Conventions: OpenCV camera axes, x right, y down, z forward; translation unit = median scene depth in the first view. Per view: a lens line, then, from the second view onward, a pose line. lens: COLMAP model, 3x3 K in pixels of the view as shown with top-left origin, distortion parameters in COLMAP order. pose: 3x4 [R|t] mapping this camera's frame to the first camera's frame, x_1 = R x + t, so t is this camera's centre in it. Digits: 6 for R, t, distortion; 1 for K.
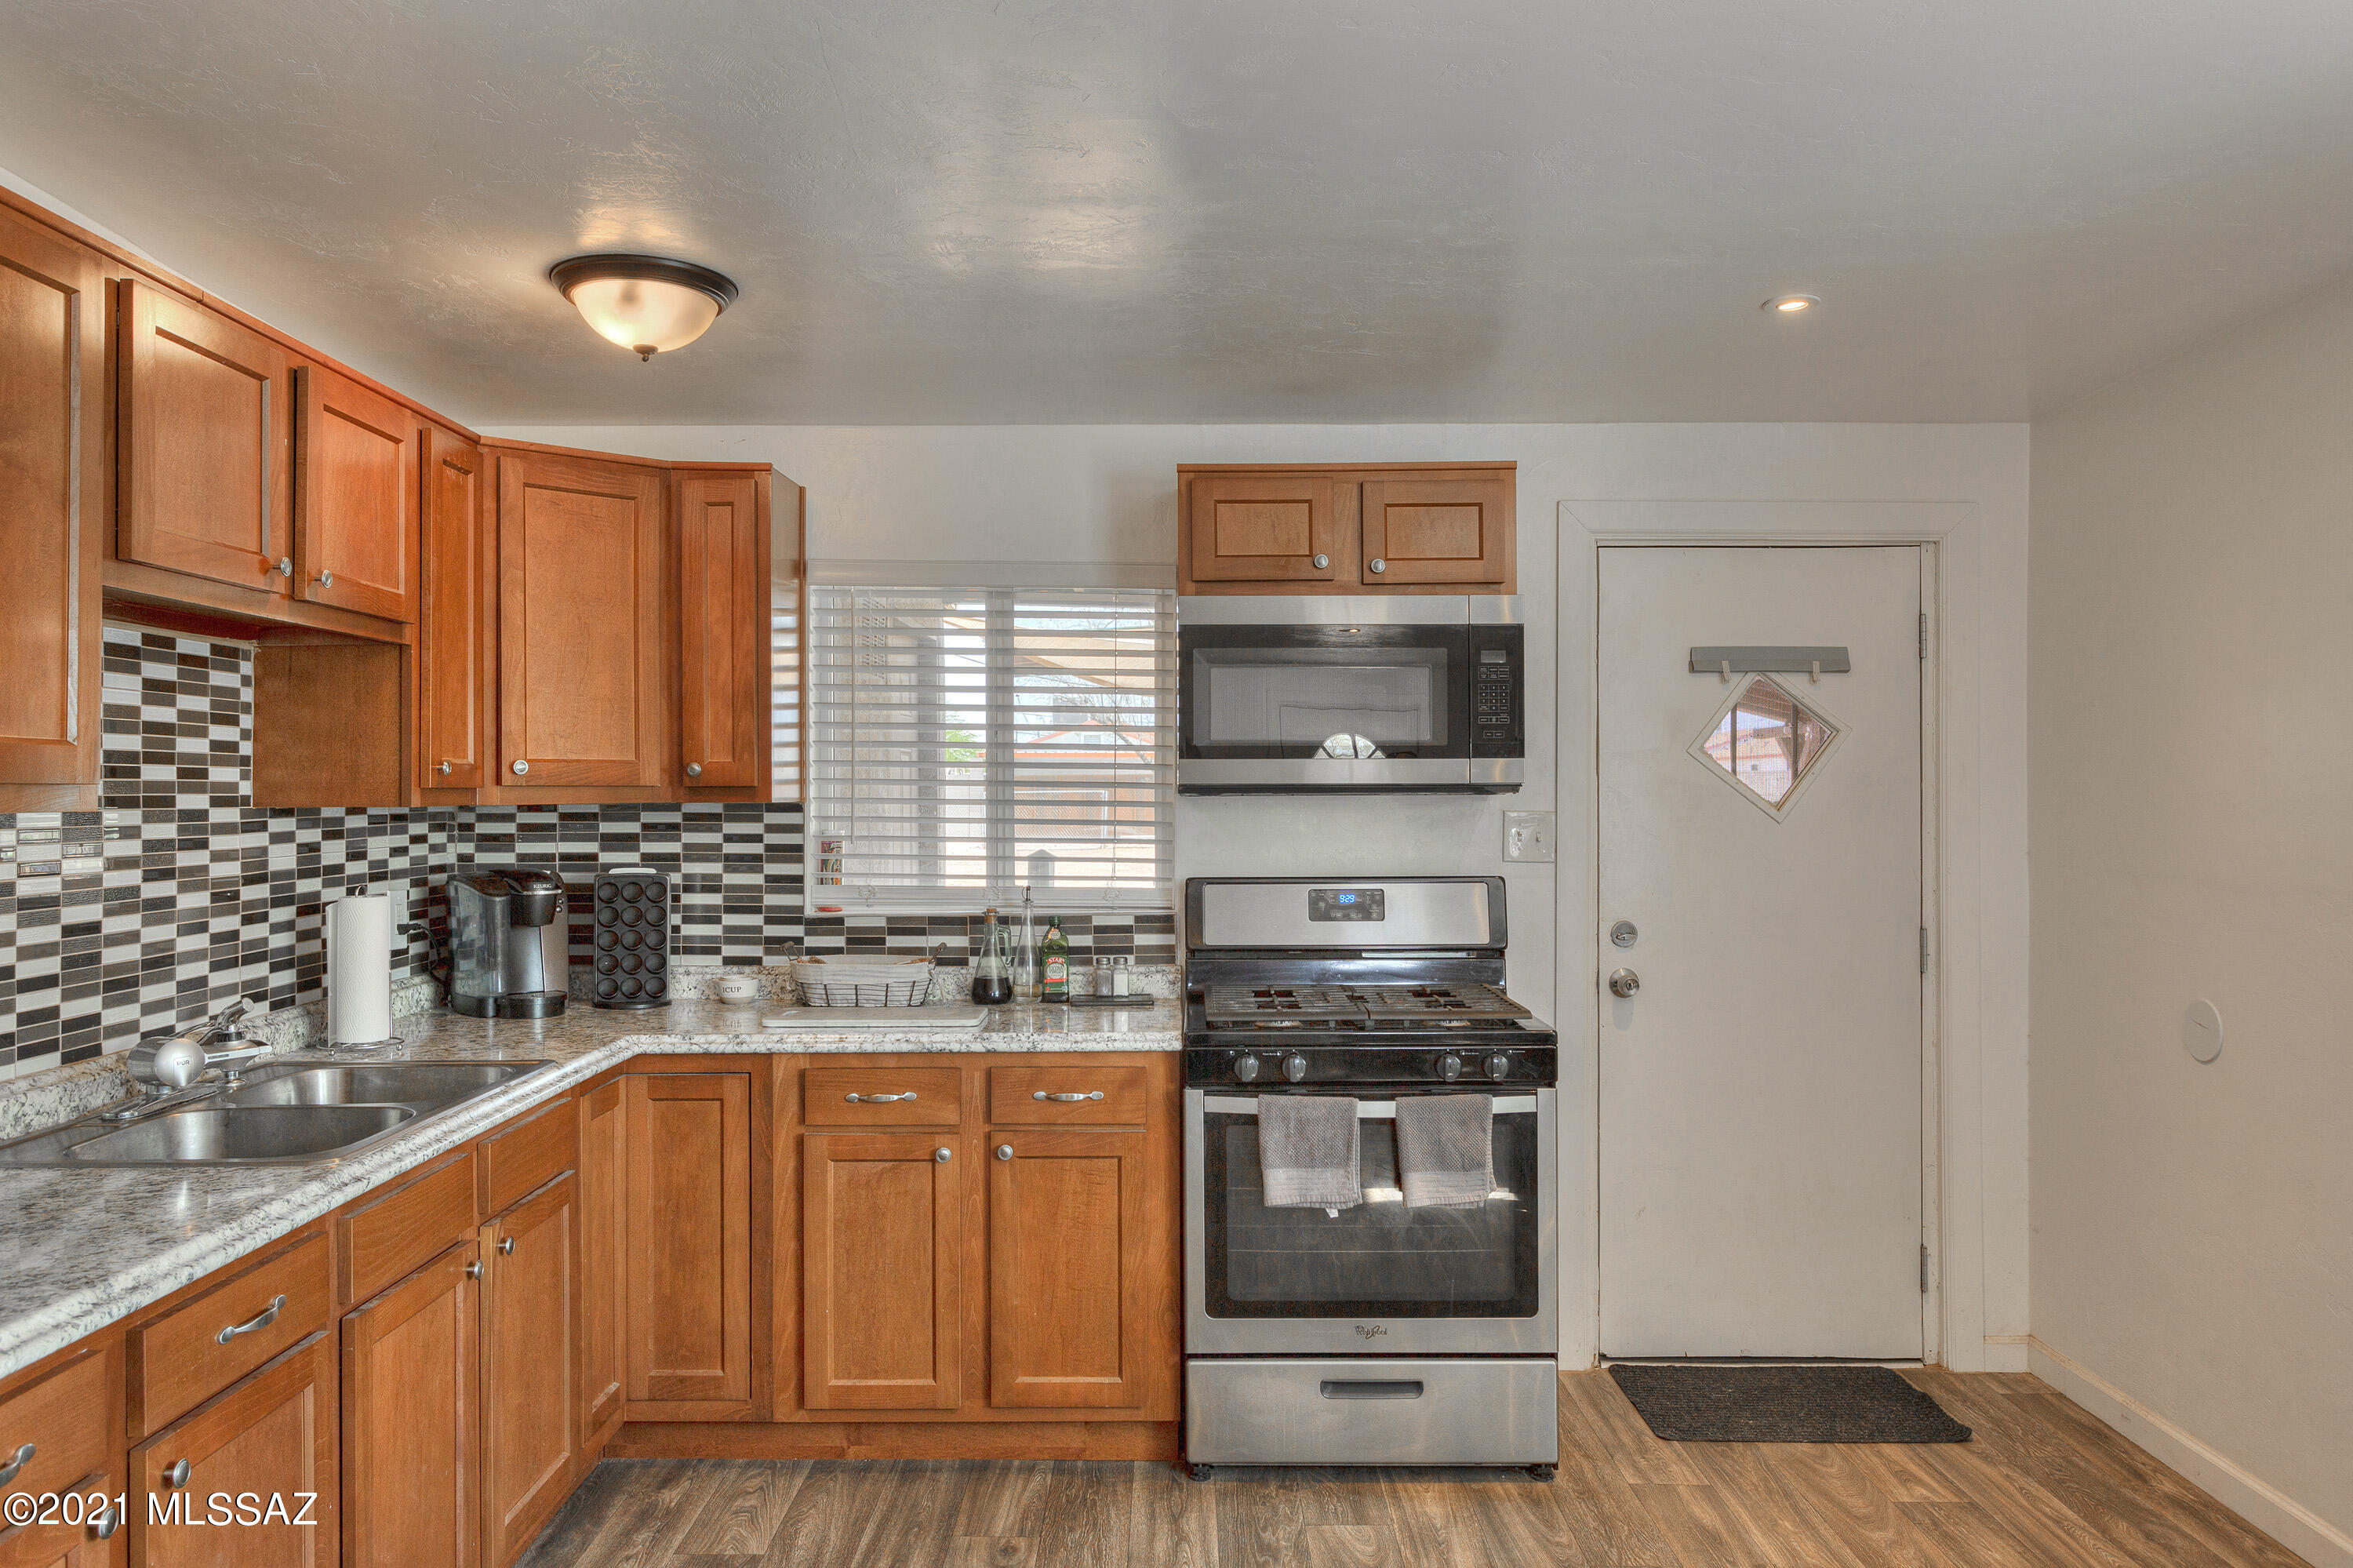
lens RADIAL K [[1673.8, 0, 1167.9], [0, 1673.8, 783.2], [0, 0, 1]] dist [0.004794, 0.002989]
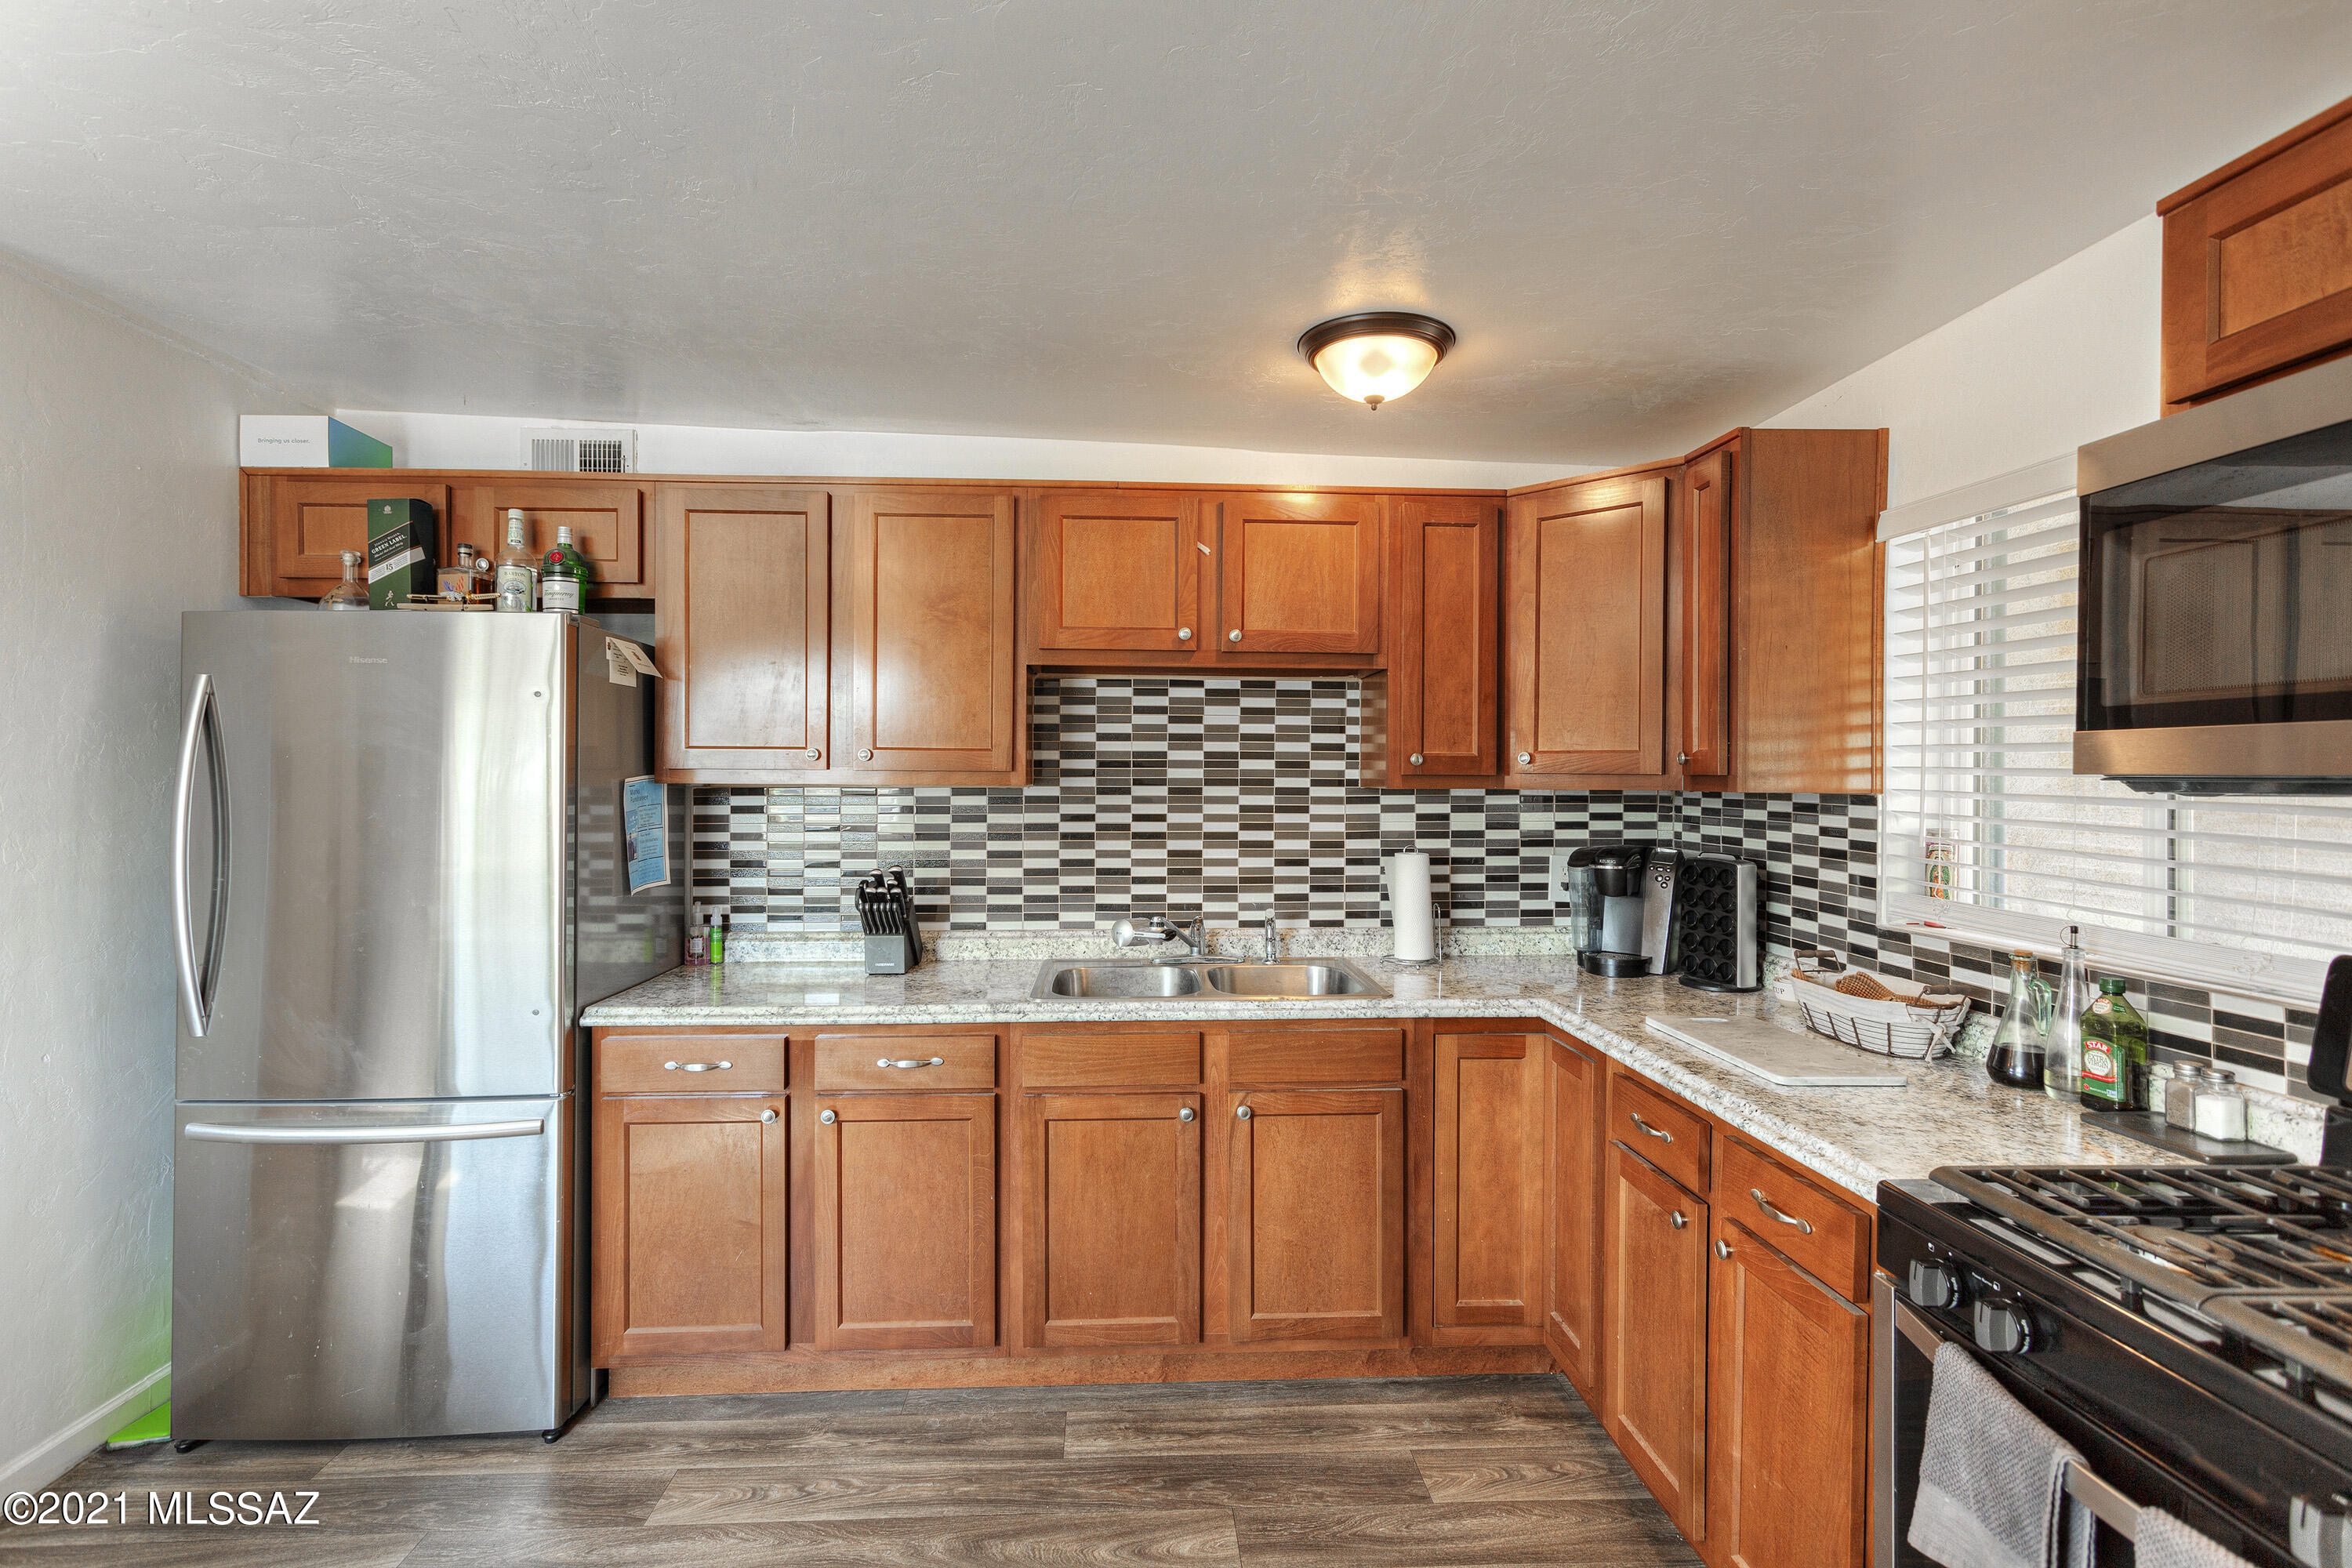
lens RADIAL K [[1113.5, 0, 1160.8], [0, 1113.5, 777.2], [0, 0, 1]] dist [-0.000160, 0.000072]
pose [[0.048196, 0.007621, -0.998809, 0.419489], [-0.001114, 0.999971, 0.007576, -0.001692], [0.998837, 0.000747, 0.048203, 0.744822]]
